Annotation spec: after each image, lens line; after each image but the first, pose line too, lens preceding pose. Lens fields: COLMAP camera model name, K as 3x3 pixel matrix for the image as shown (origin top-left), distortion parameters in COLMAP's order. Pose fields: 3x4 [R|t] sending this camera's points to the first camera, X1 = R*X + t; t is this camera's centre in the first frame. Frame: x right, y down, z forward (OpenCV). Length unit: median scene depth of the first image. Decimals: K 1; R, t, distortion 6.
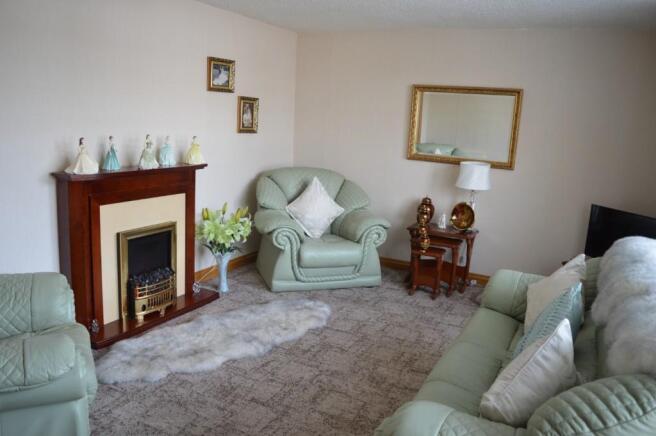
lens RADIAL K [[523.5, 0, 322.6], [0, 523.5, 218.7], [0, 0, 1]] dist [-0.094906, 0.023728]
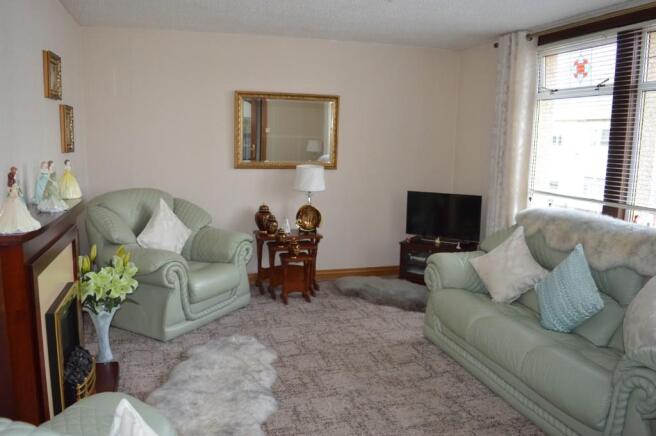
lens RADIAL K [[523.5, 0, 322.8], [0, 523.5, 219.1], [0, 0, 1]] dist [-0.094906, 0.023728]
pose [[0.721828, -0.147287, 0.676218, -0.522807], [0.151741, 0.986998, 0.053002, -0.066774], [-0.675233, 0.064352, 0.734792, 0.266078]]
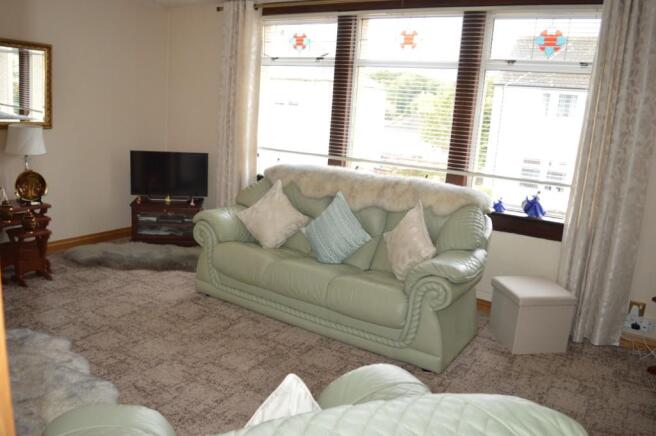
lens RADIAL K [[523.5, 0, 325.0], [0, 523.5, 217.7], [0, 0, 1]] dist [-0.094906, 0.023728]
pose [[0.095704, -0.254630, 0.962291, -0.683687], [0.128128, 0.961838, 0.241767, -0.123916], [-0.987129, 0.100158, 0.124677, 0.489217]]
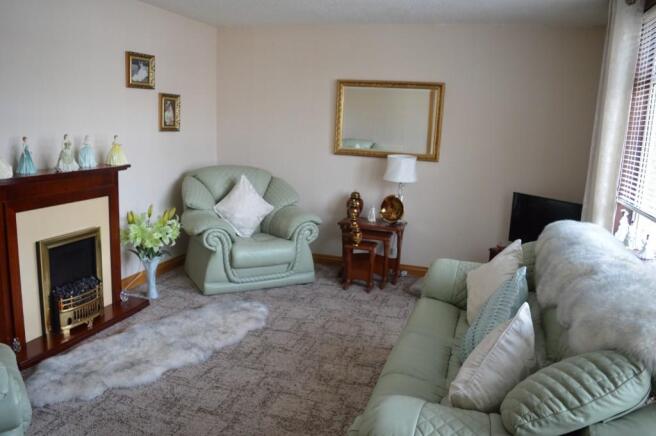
lens RADIAL K [[523.5, 0, 322.6], [0, 523.5, 216.8], [0, 0, 1]] dist [-0.094906, 0.023728]
pose [[0.985861, -0.043473, 0.161825, -0.036965], [0.043350, 0.999051, 0.004294, 0.000876], [-0.161858, 0.002781, 0.986810, 0.020323]]
